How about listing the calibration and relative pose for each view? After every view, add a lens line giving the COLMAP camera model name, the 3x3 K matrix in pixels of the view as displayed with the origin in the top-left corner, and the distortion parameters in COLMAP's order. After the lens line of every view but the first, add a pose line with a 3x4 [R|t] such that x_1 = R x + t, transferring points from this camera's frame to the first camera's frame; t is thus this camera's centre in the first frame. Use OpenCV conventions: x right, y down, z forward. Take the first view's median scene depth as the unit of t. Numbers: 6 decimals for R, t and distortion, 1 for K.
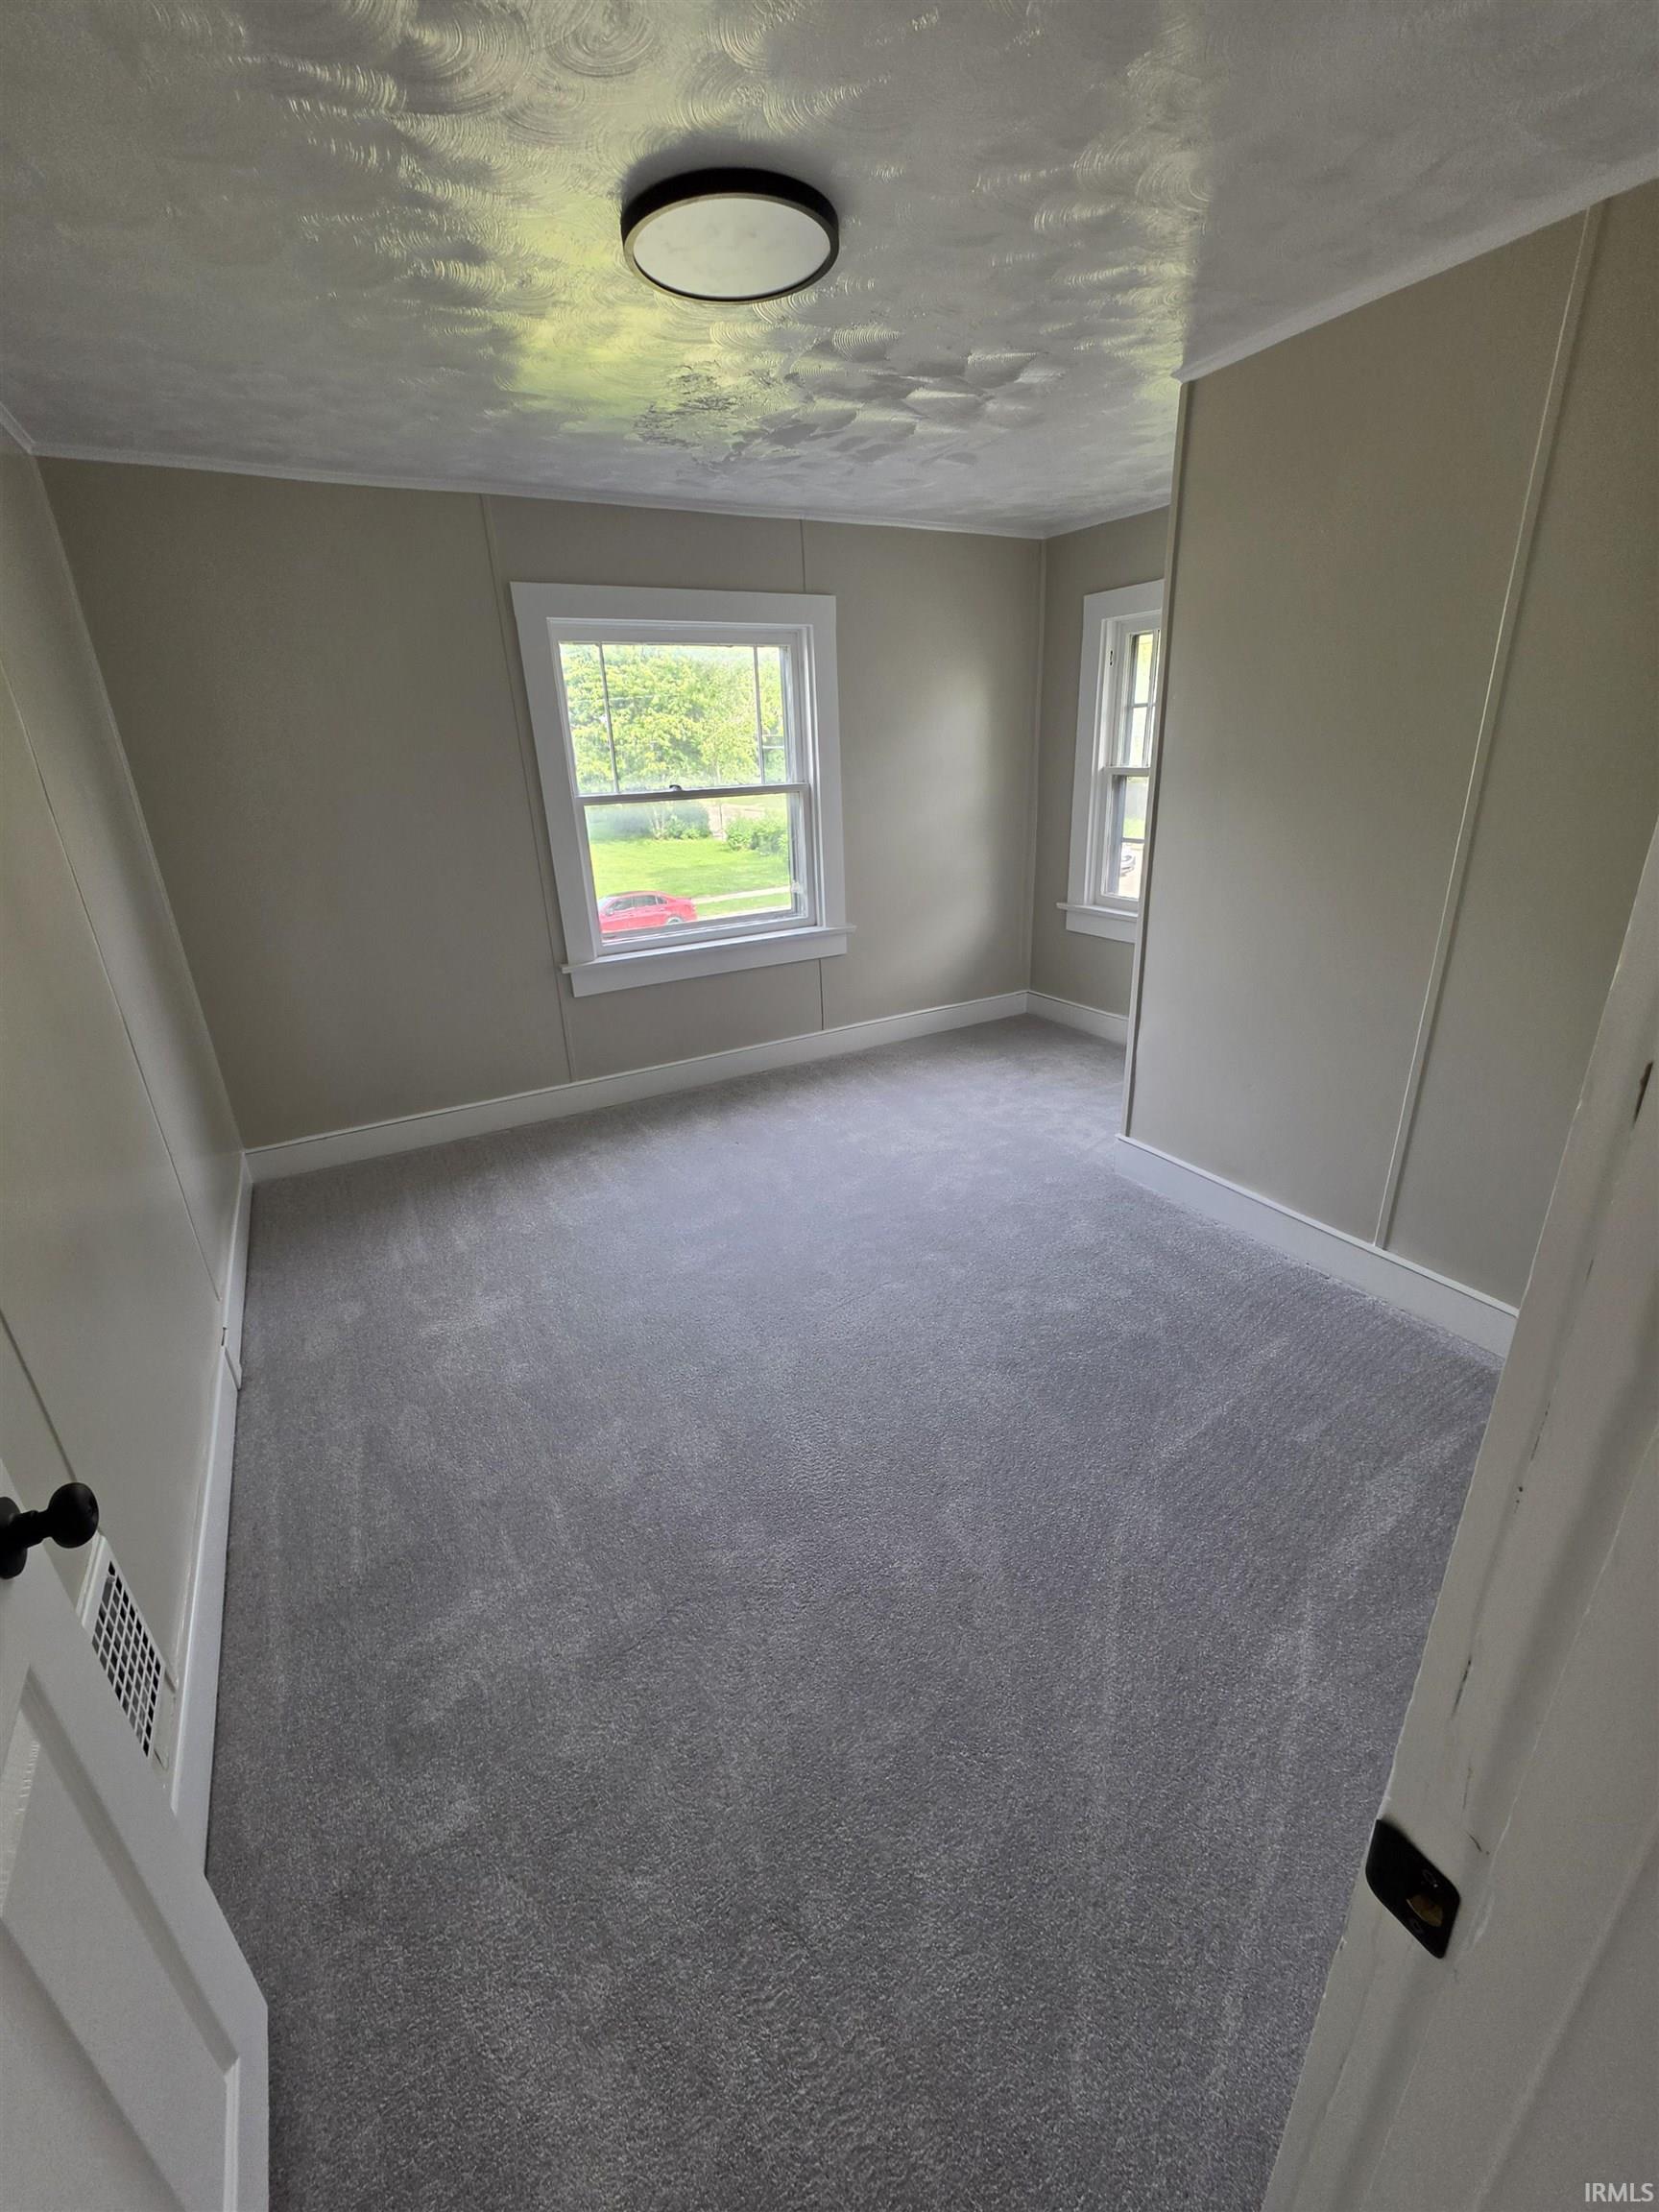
lens RADIAL K [[890.4, 0, 817.6], [0, 890.4, 1100.0], [0, 0, 1]] dist [0.000332, -0.000495]
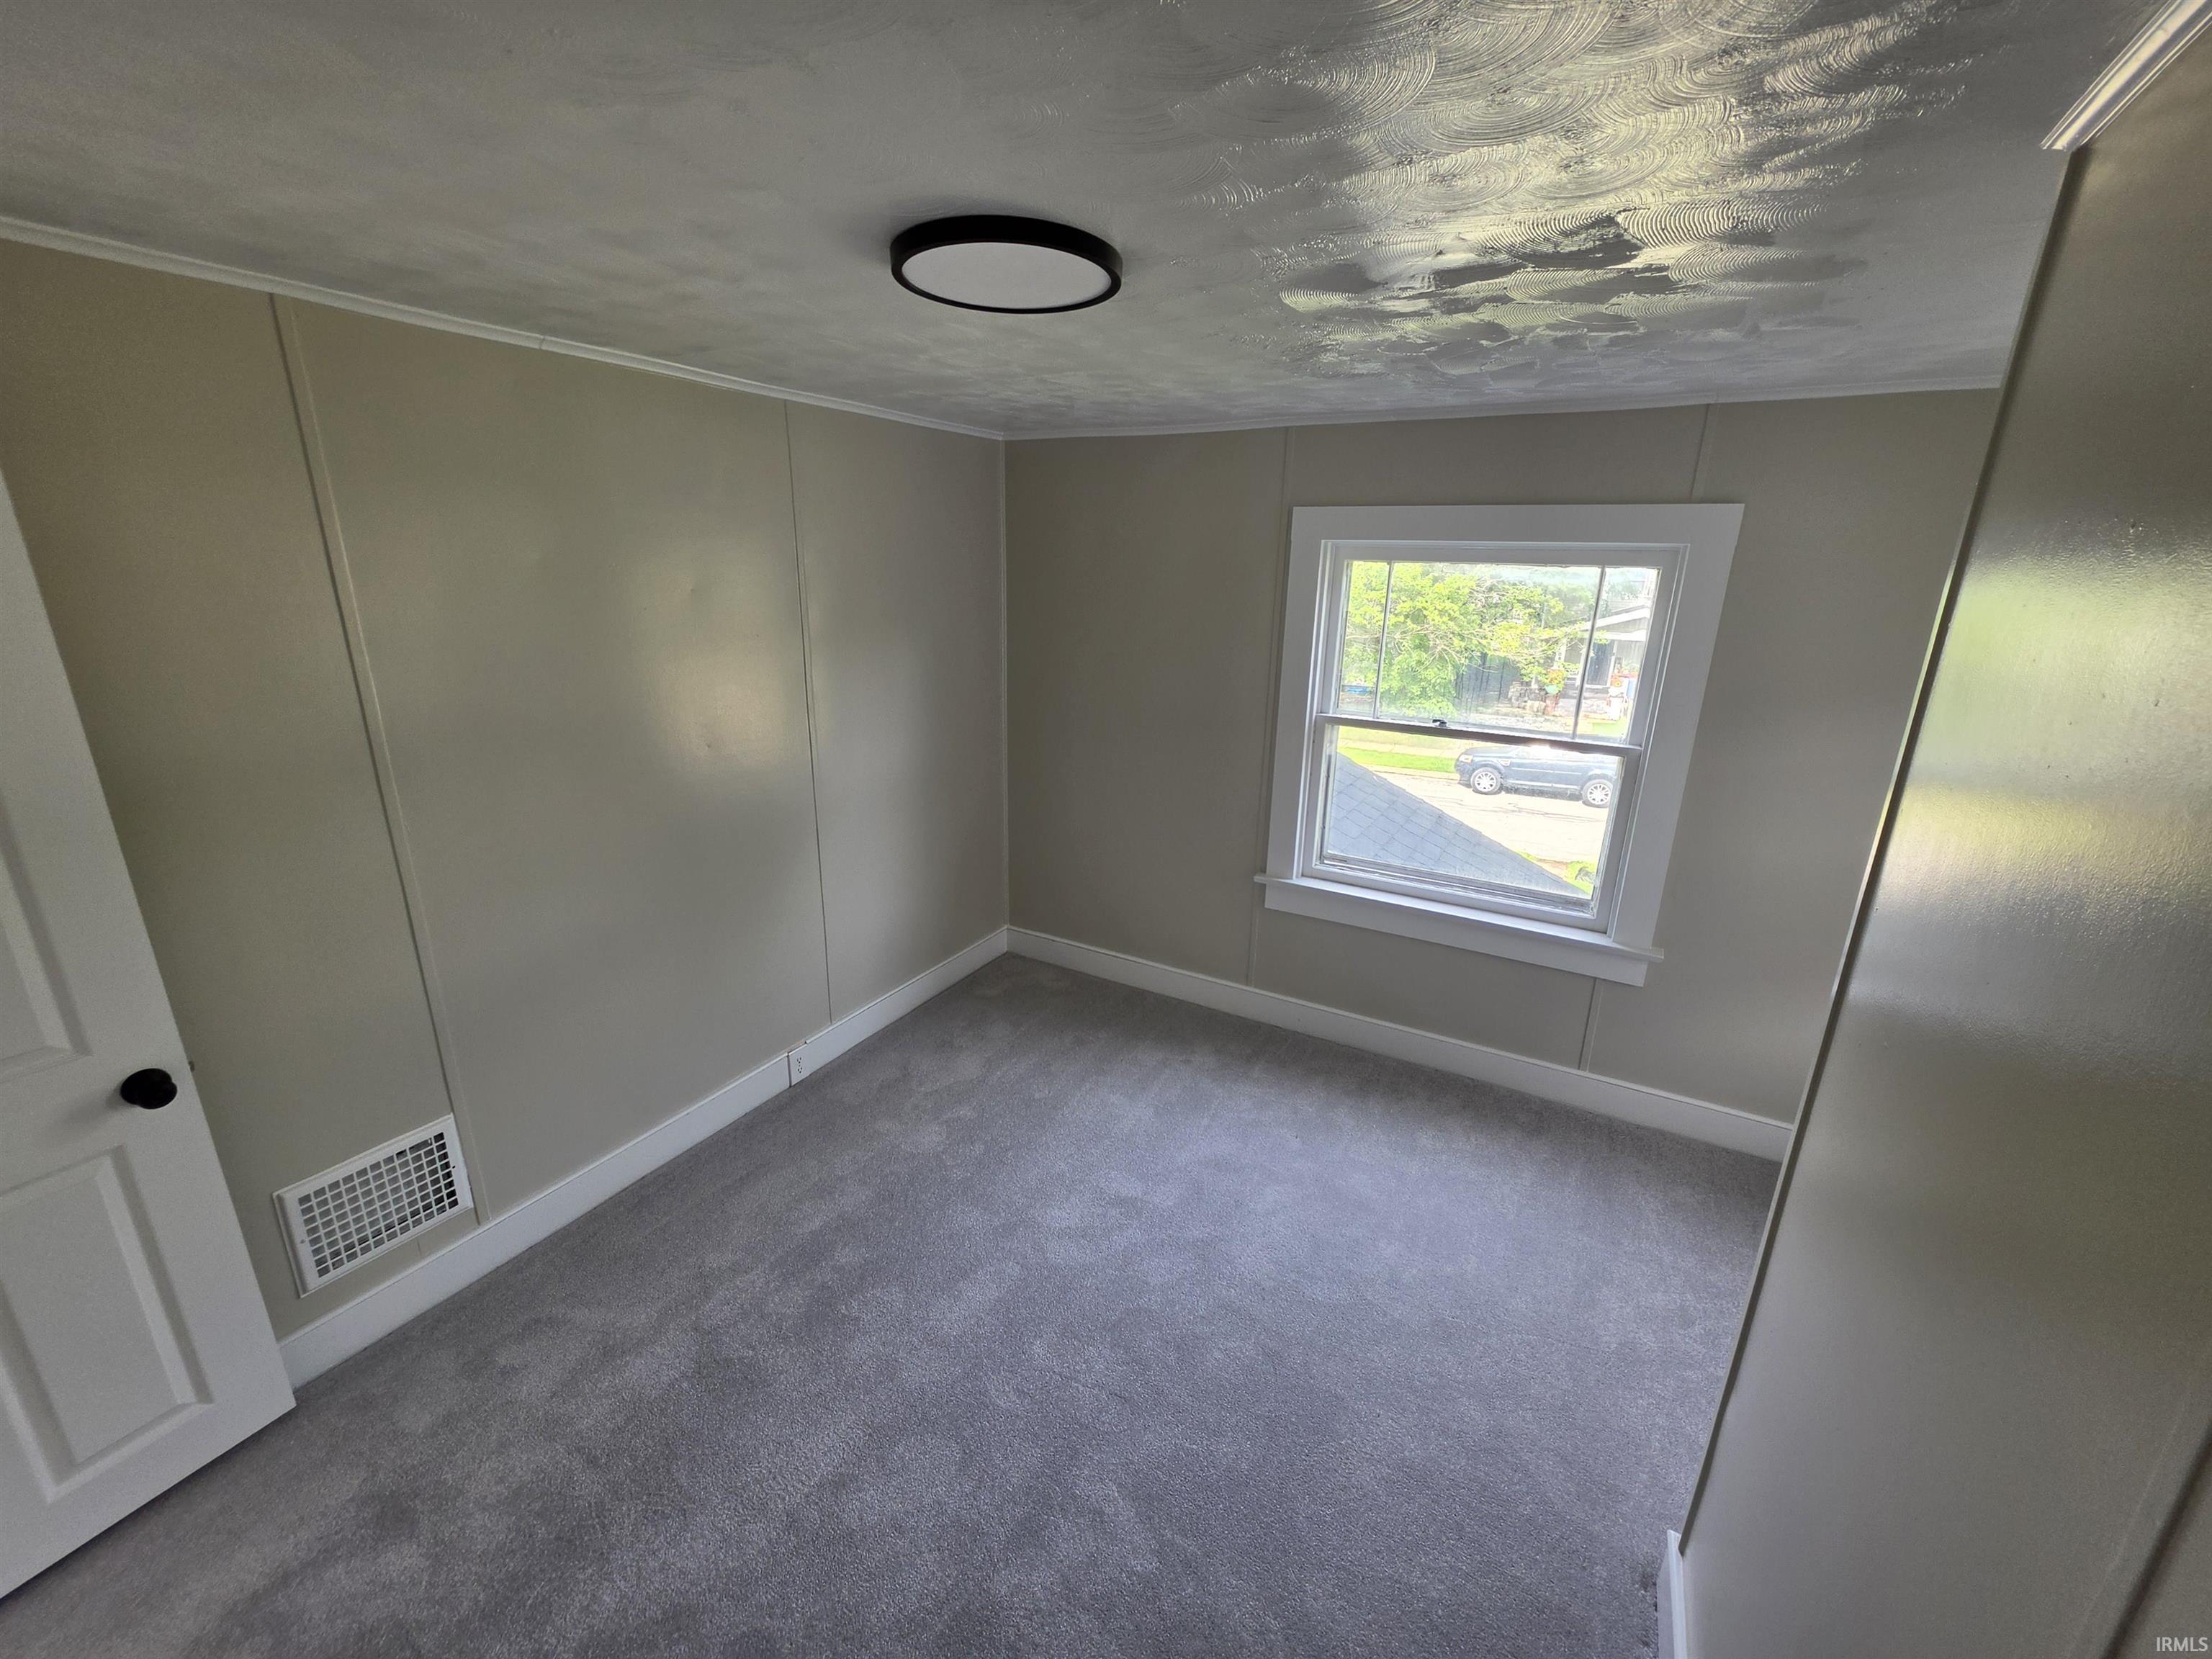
lens RADIAL K [[890.4, 0, 1094.8], [0, 890.4, 834.9], [0, 0, 1]] dist [0.000332, -0.000495]
pose [[0.516119, 0.304396, -0.800602, 0.385872], [-0.349938, 0.928086, 0.127275, -0.248841], [0.781770, 0.214472, 0.585523, 0.275685]]
